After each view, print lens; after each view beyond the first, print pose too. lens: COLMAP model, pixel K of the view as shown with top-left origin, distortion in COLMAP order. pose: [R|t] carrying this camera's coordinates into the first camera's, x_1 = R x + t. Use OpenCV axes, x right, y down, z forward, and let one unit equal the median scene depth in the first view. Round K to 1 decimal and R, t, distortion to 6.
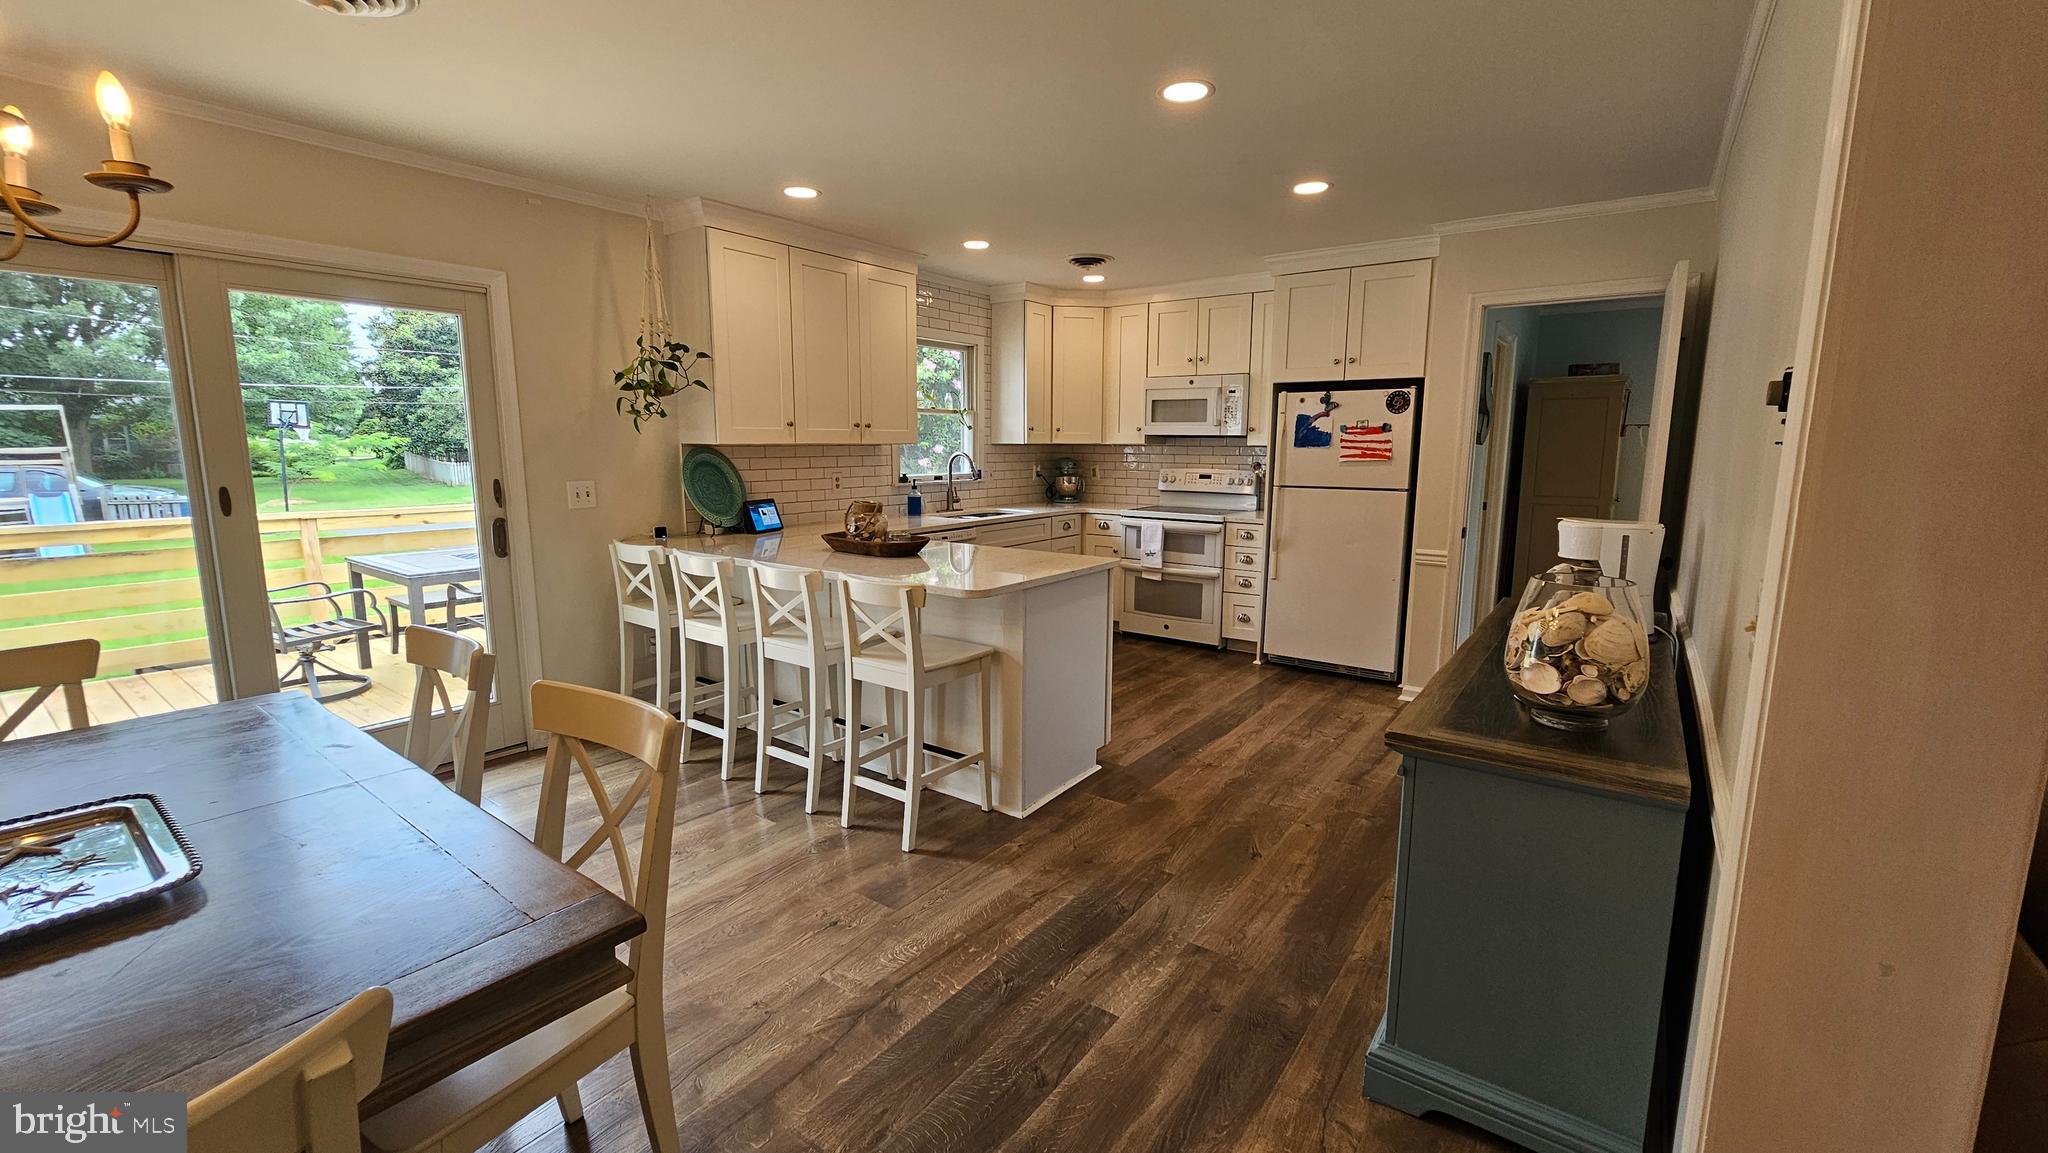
lens RADIAL K [[833.7, 0, 1031.9], [0, 833.7, 571.4], [0, 0, 1]] dist [-0.001227, 0.000566]
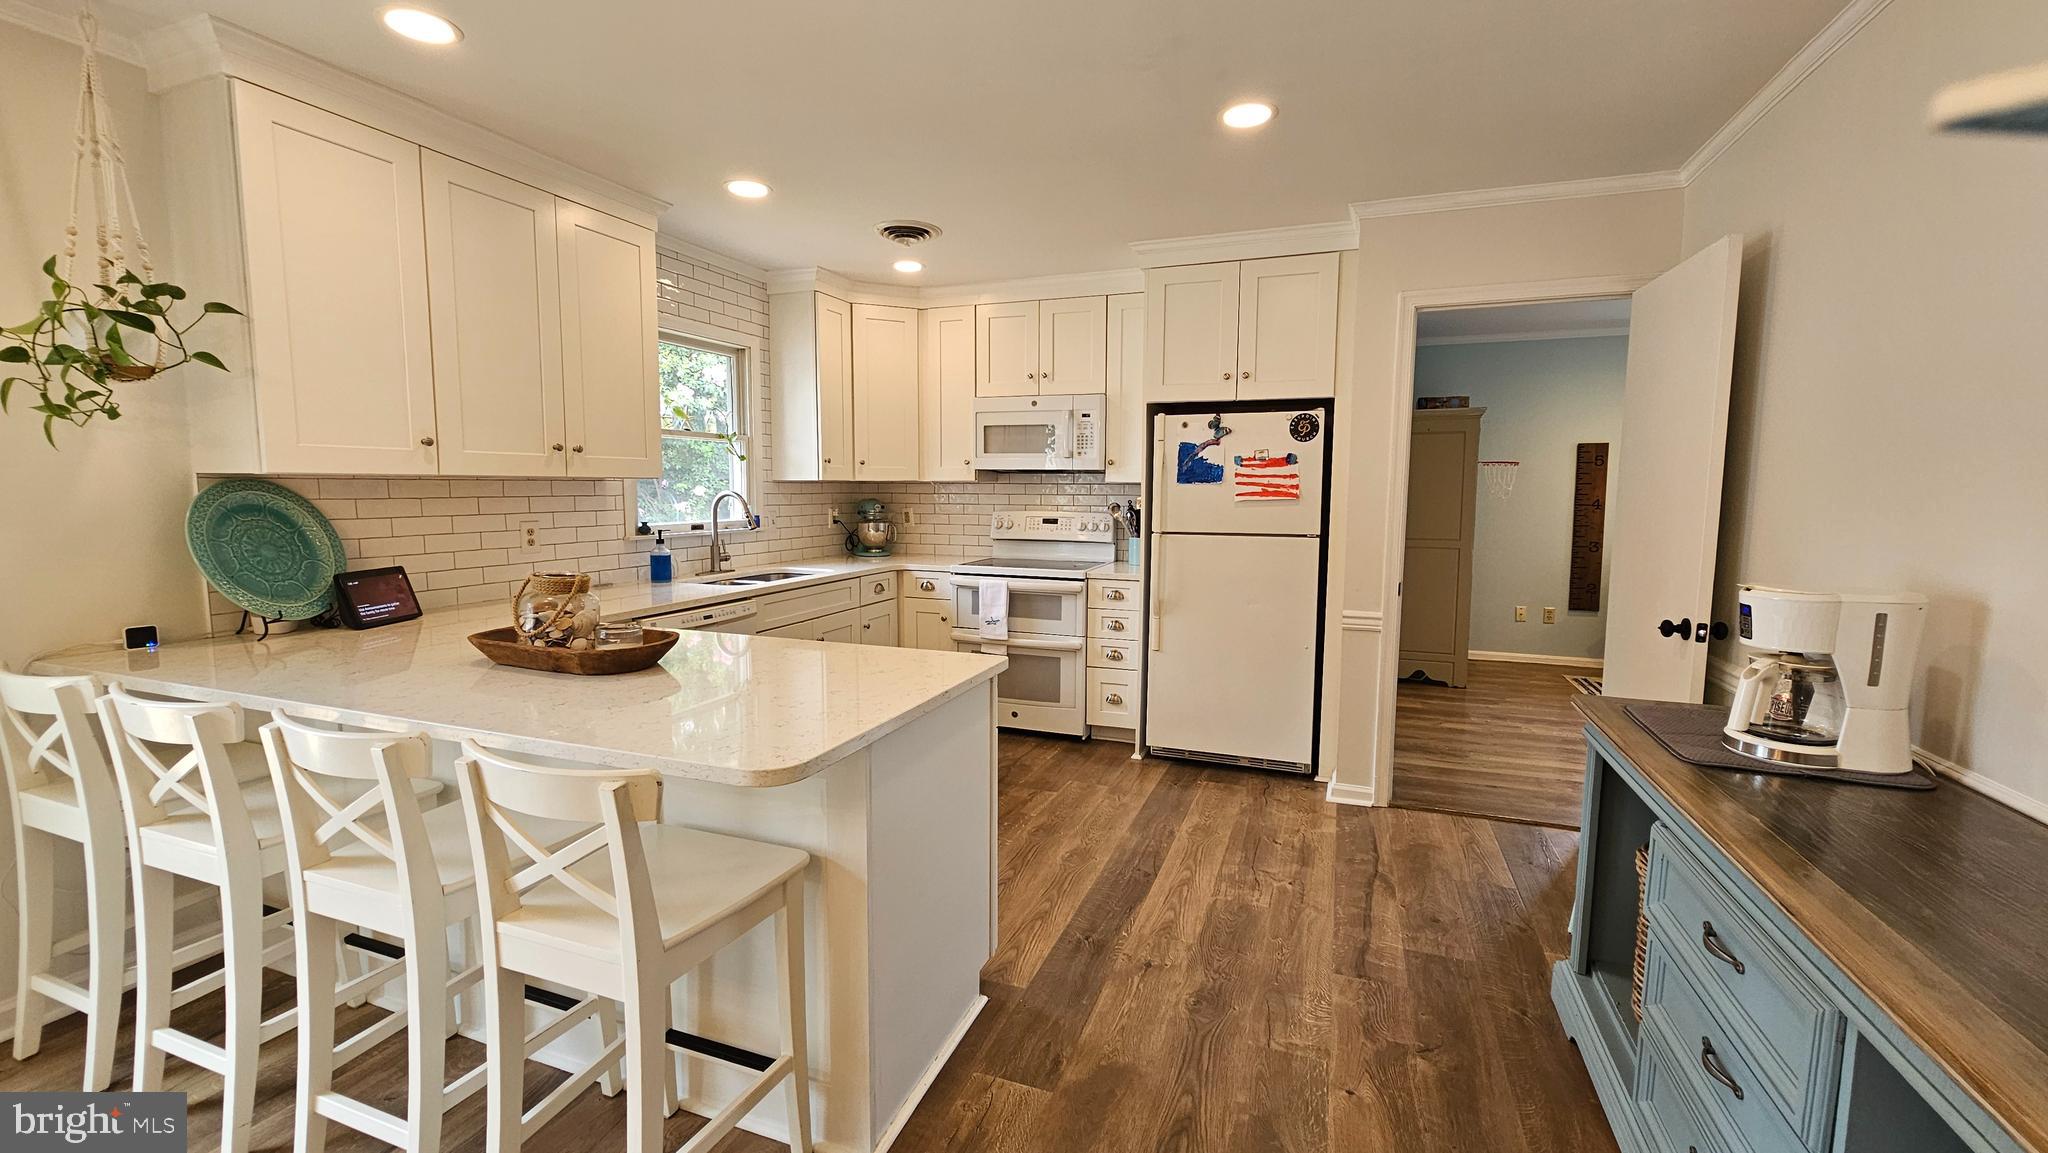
lens RADIAL K [[833.7, 0, 1030.2], [0, 833.7, 571.2], [0, 0, 1]] dist [-0.001227, 0.000566]
pose [[0.965431, -0.025893, 0.259370, -0.031734], [0.039273, 0.998144, -0.046538, -0.041251], [-0.257683, 0.055115, 0.964656, 0.330329]]
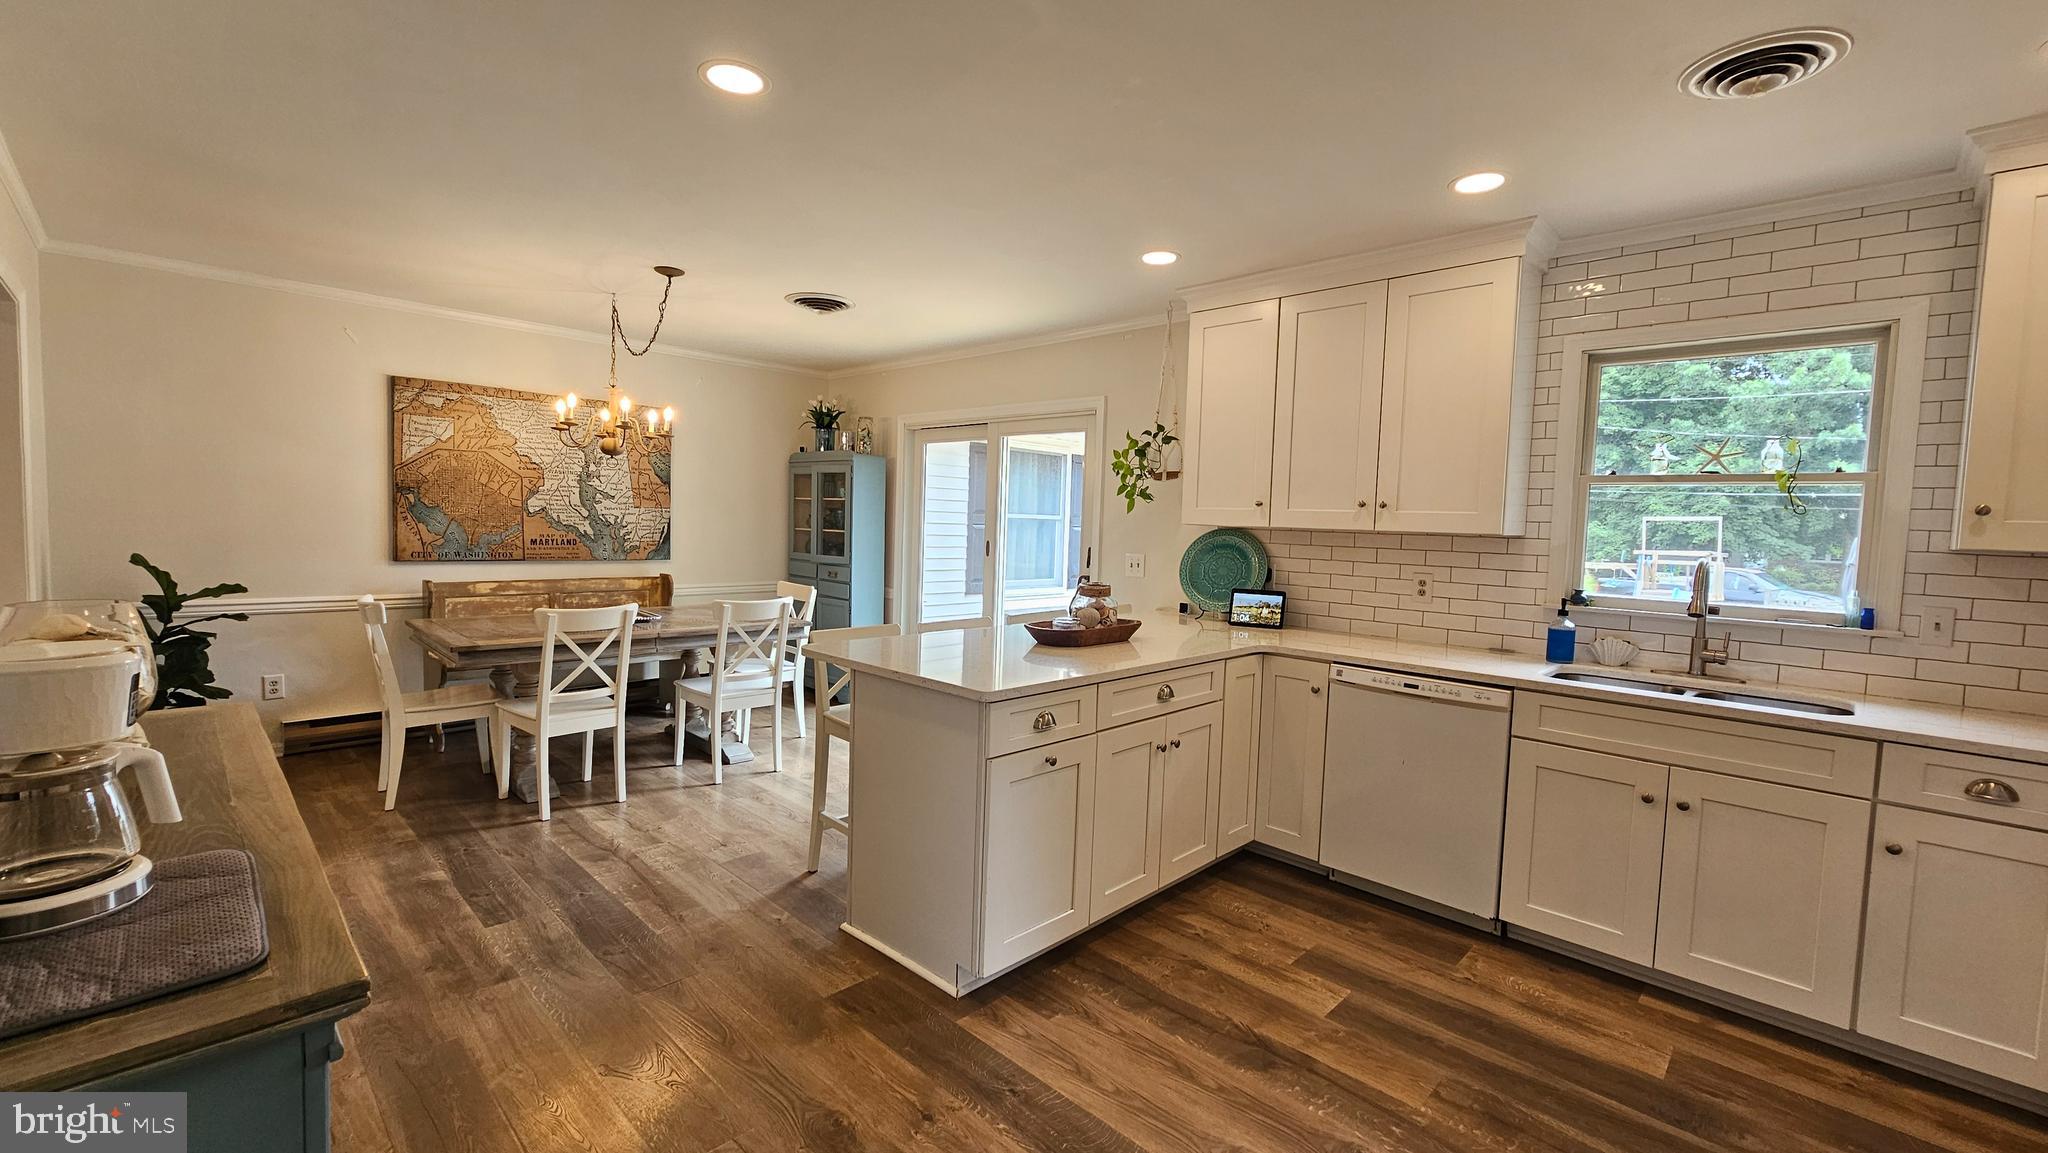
lens RADIAL K [[833.7, 0, 1025.6], [0, 833.7, 565.1], [0, 0, 1]] dist [-0.001227, 0.000566]
pose [[-0.143219, 0.044971, -0.988669, 0.613346], [-0.186411, 0.979861, 0.071574, -0.136243], [0.971977, 0.194549, -0.131951, 0.922234]]
